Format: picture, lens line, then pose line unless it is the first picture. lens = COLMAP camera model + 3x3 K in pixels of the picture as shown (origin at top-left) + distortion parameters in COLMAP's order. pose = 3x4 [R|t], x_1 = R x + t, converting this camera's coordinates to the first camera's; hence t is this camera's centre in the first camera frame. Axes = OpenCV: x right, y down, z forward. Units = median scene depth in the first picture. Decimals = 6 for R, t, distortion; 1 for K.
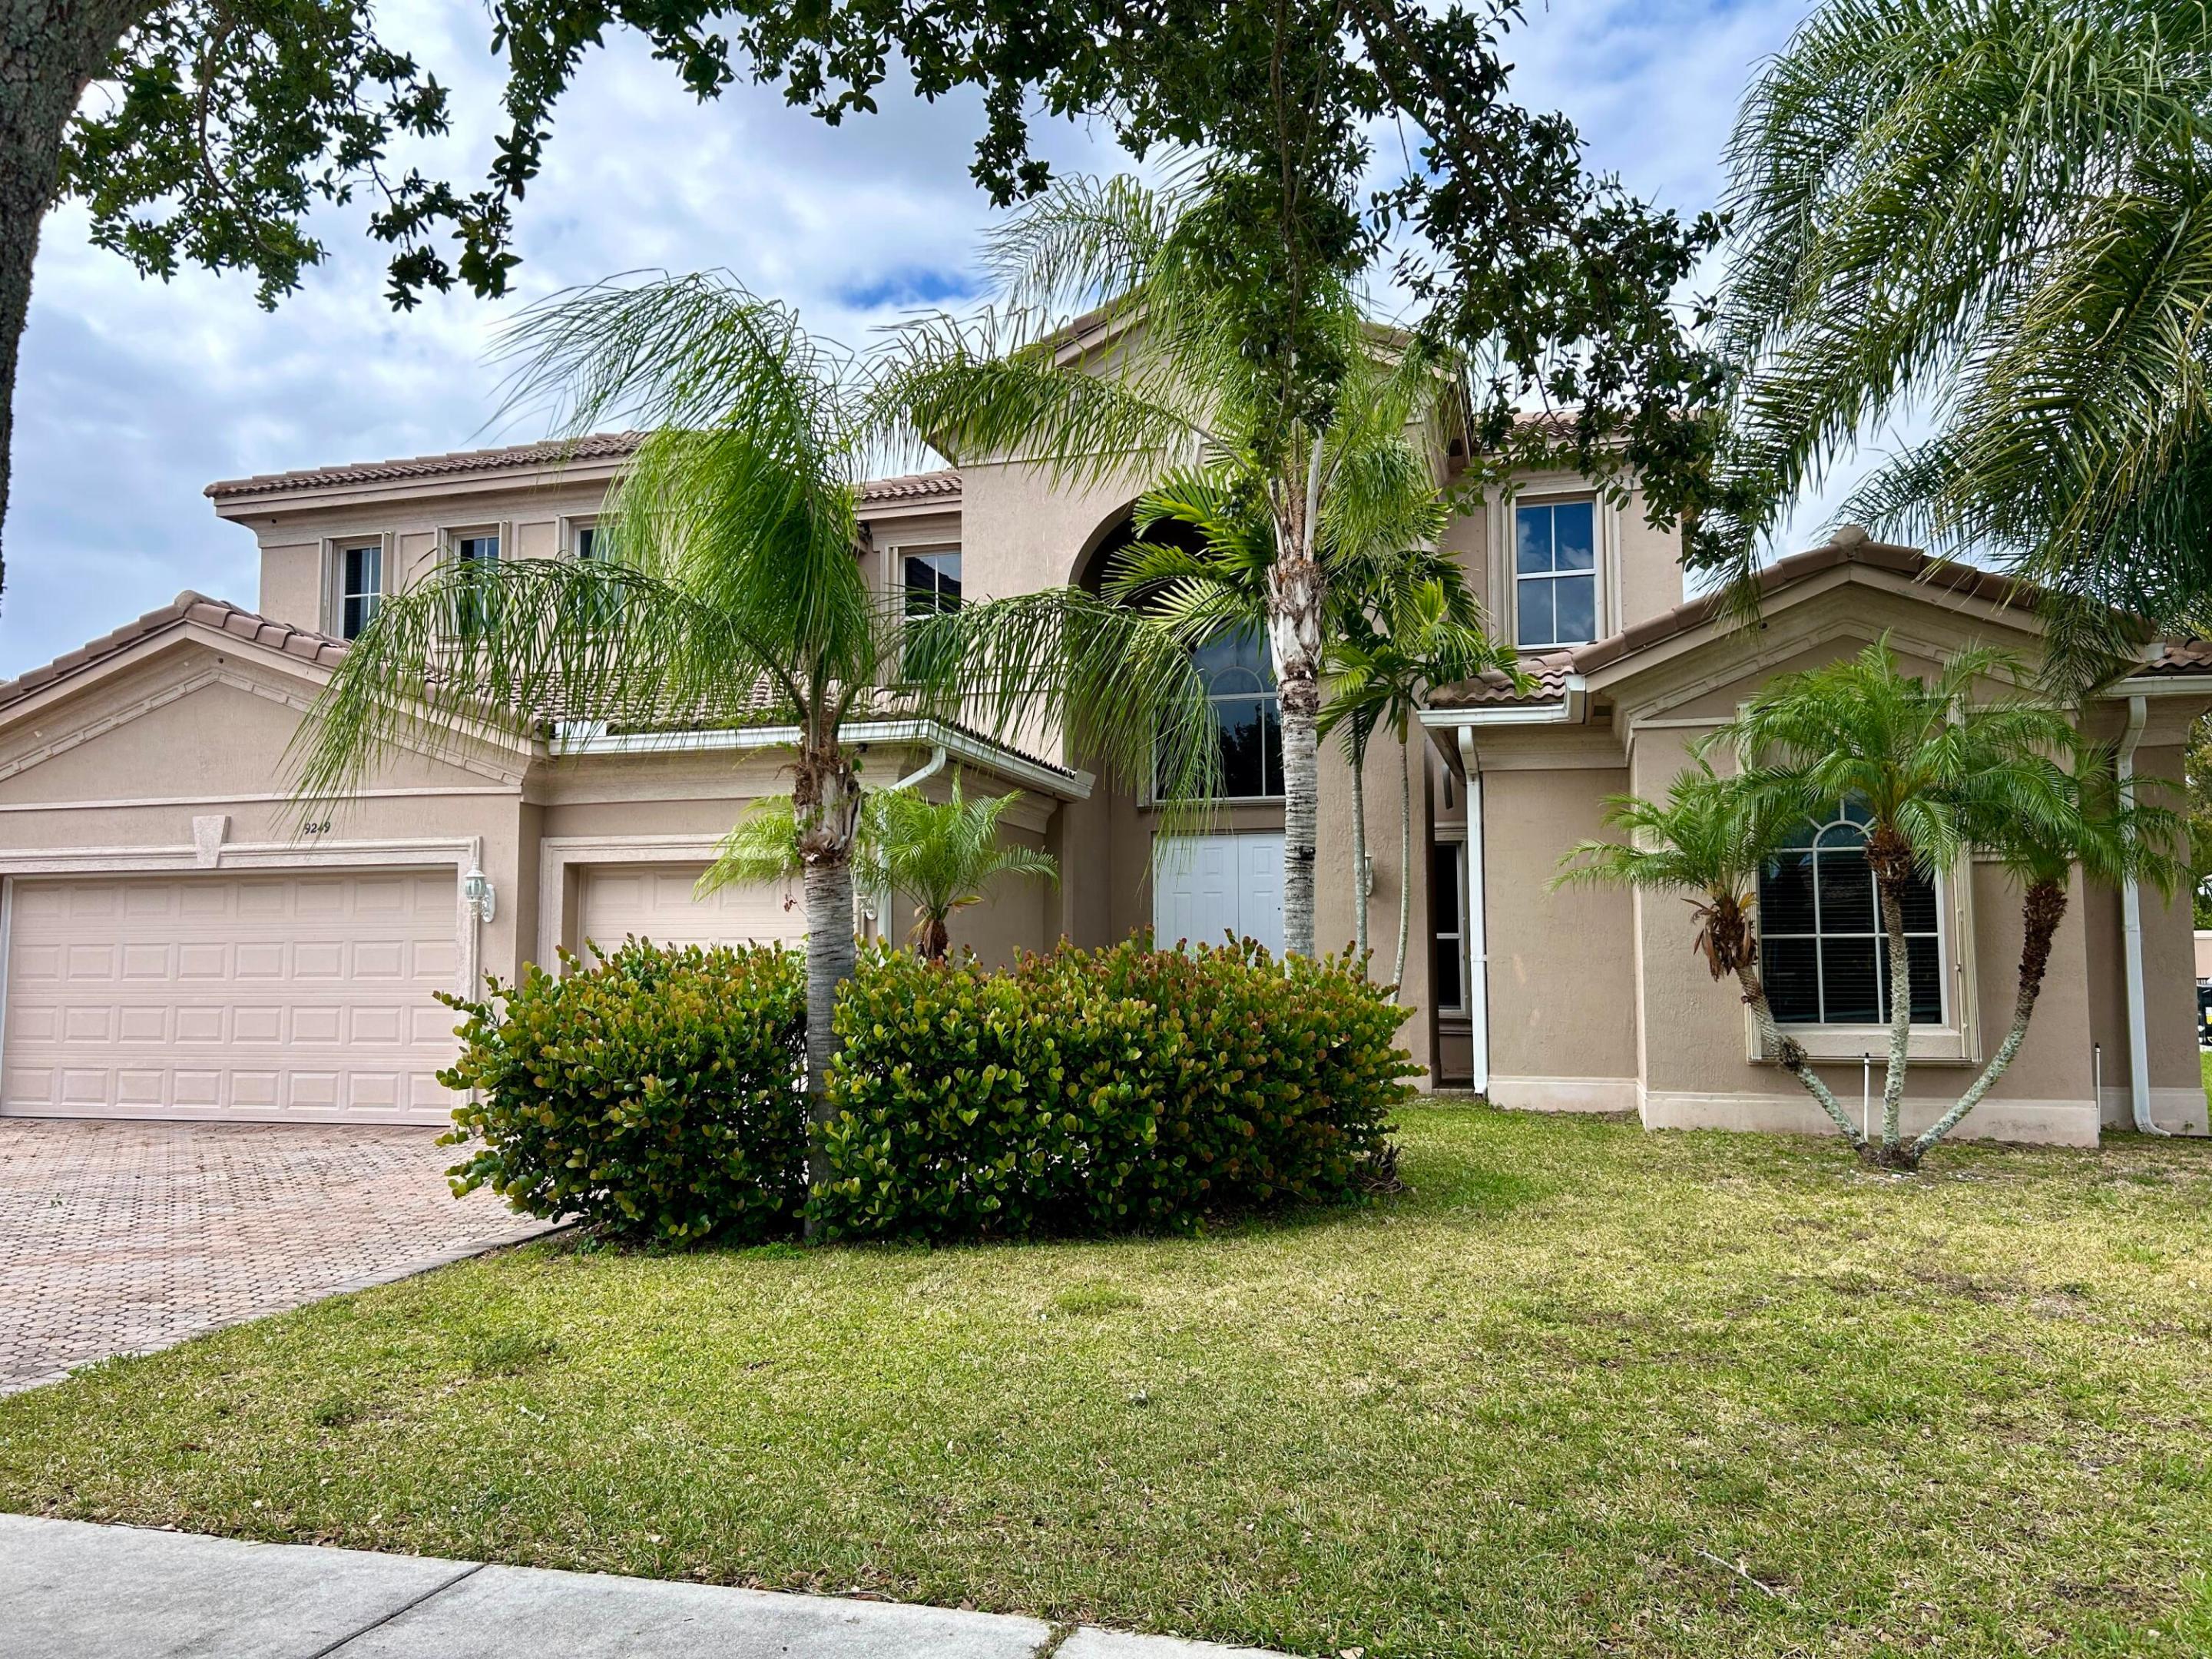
lens RADIAL K [[1701.3, 0, 1106.0], [0, 1701.3, 829.5], [0, 0, 1]] dist [0.080267, -0.105870]
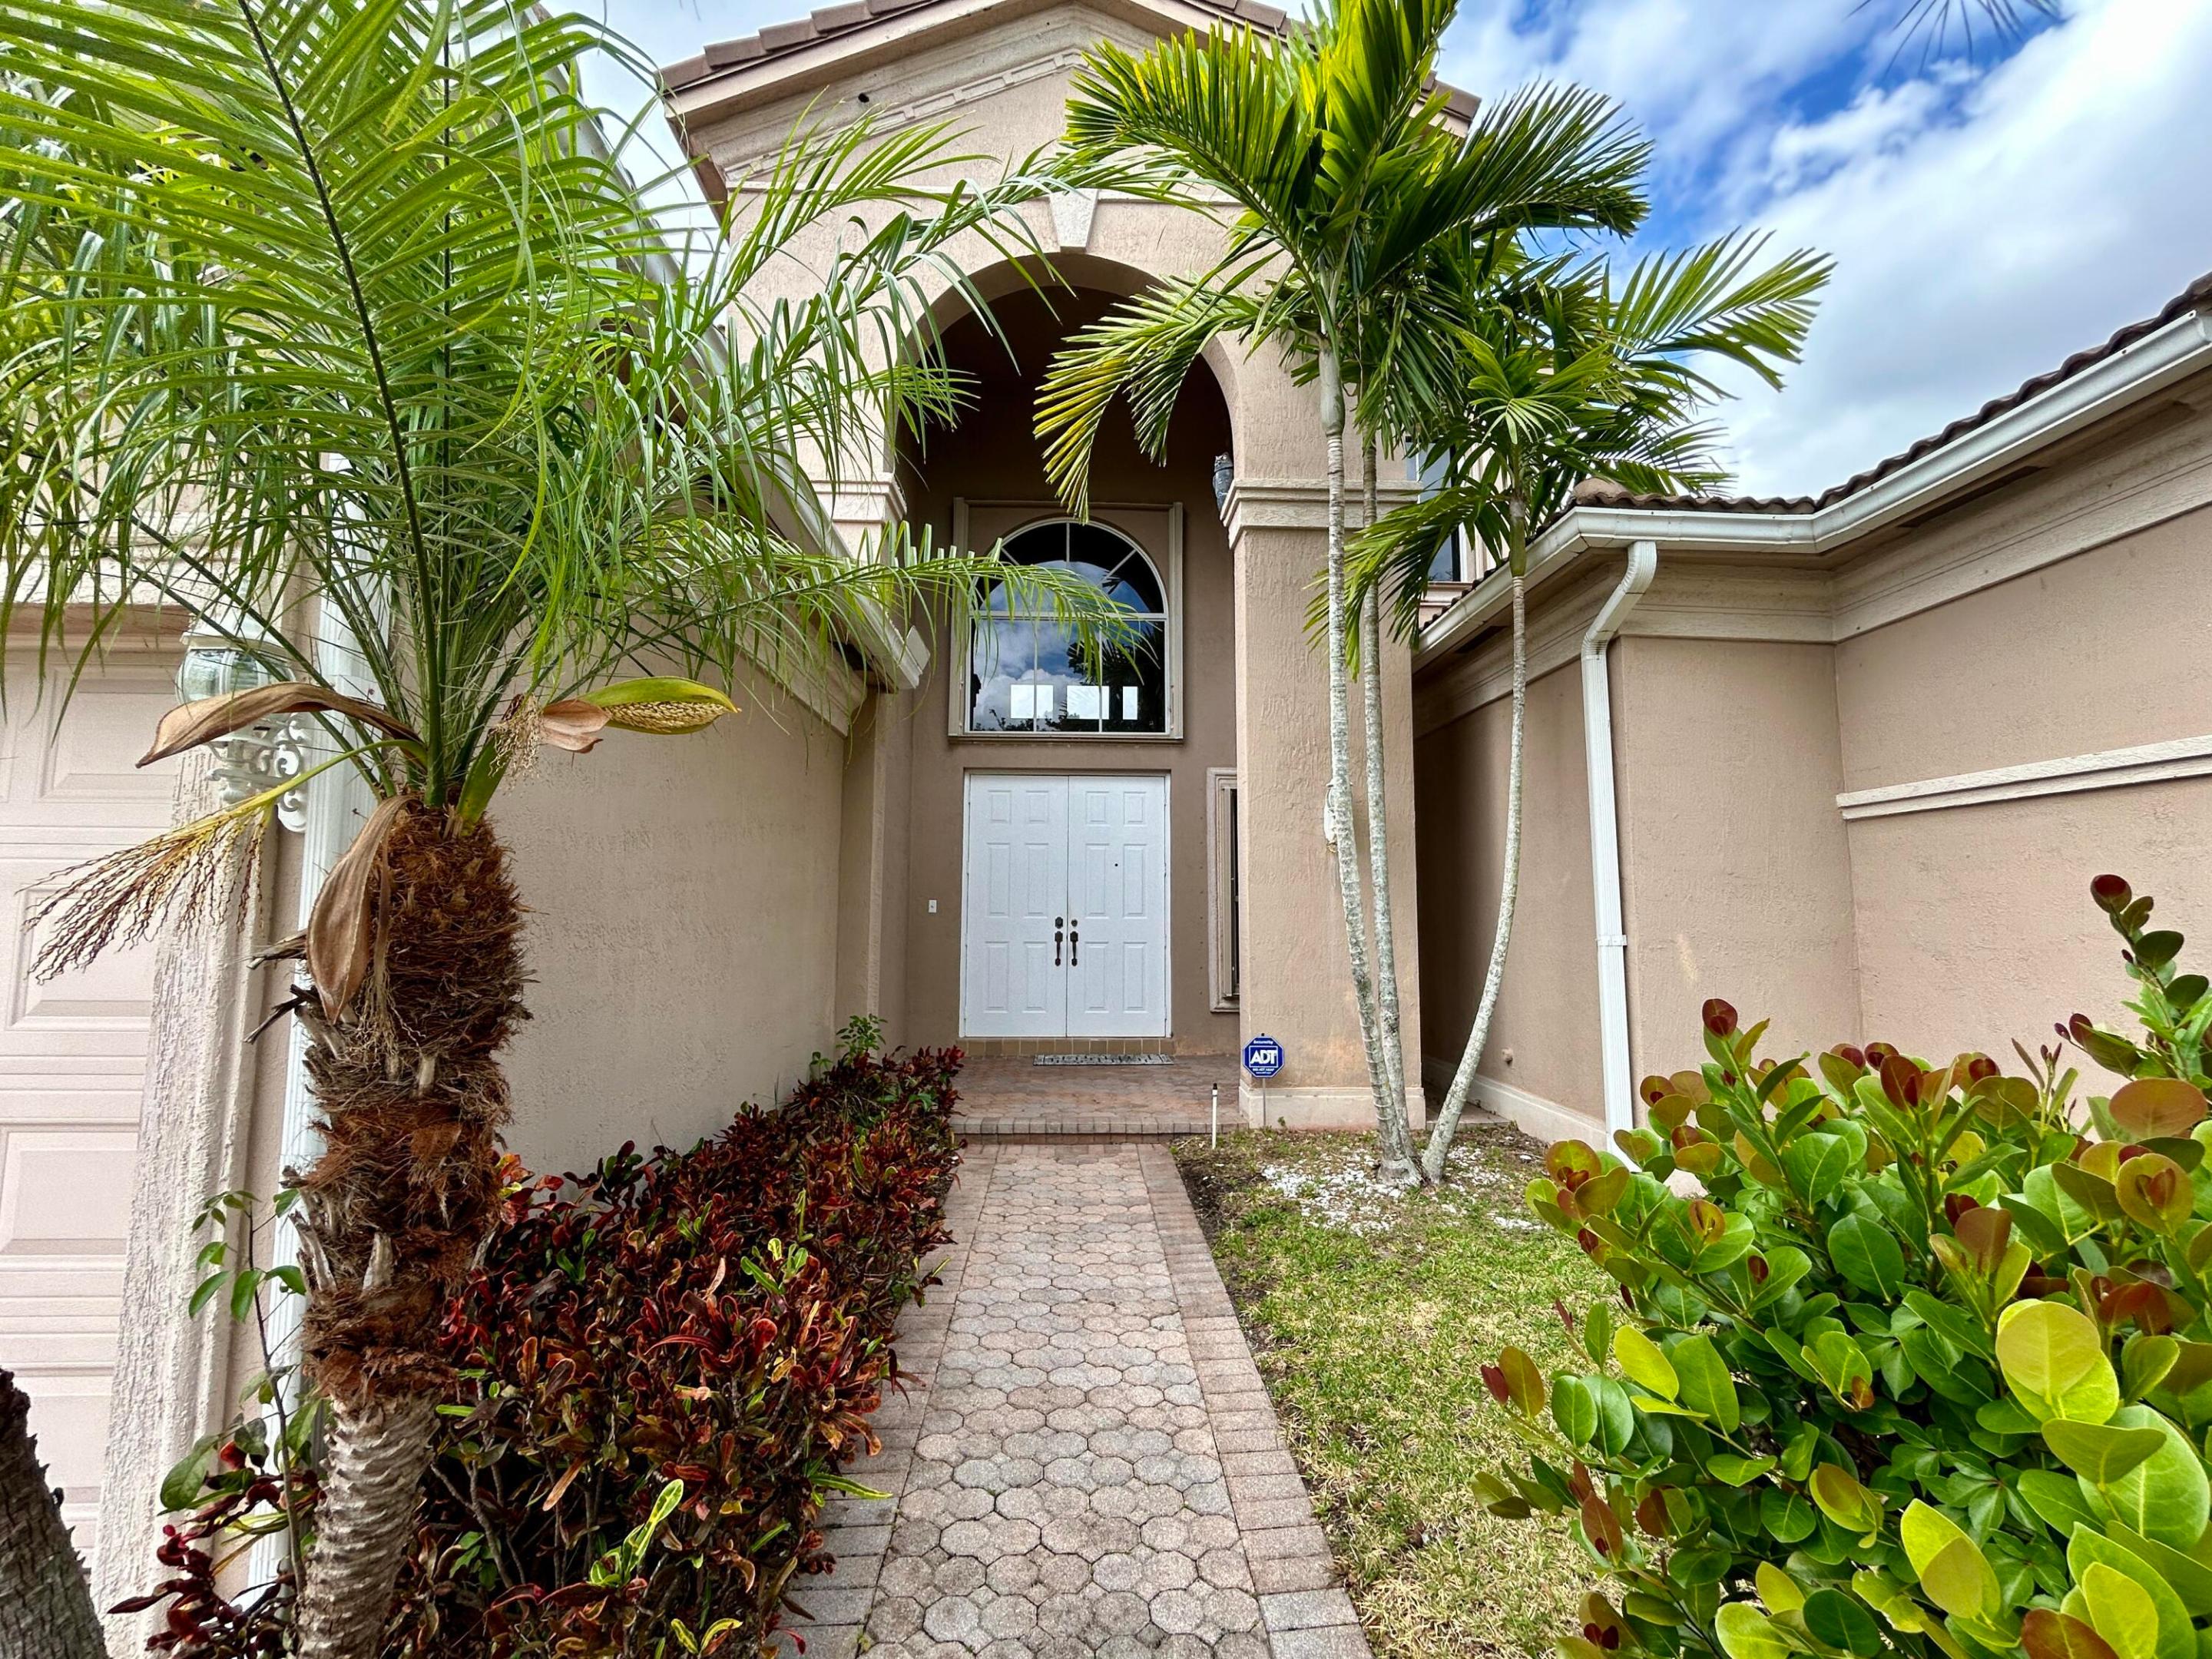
lens RADIAL K [[889.6, 0, 1106.0], [0, 889.6, 829.5], [0, 0, 1]] dist [-0.001224, -0.000105]
pose [[0.949554, 0.036173, 0.311512, -0.056014], [-0.033445, 0.999341, -0.014097, 0.048303], [-0.311817, 0.002967, 0.950138, 0.782884]]
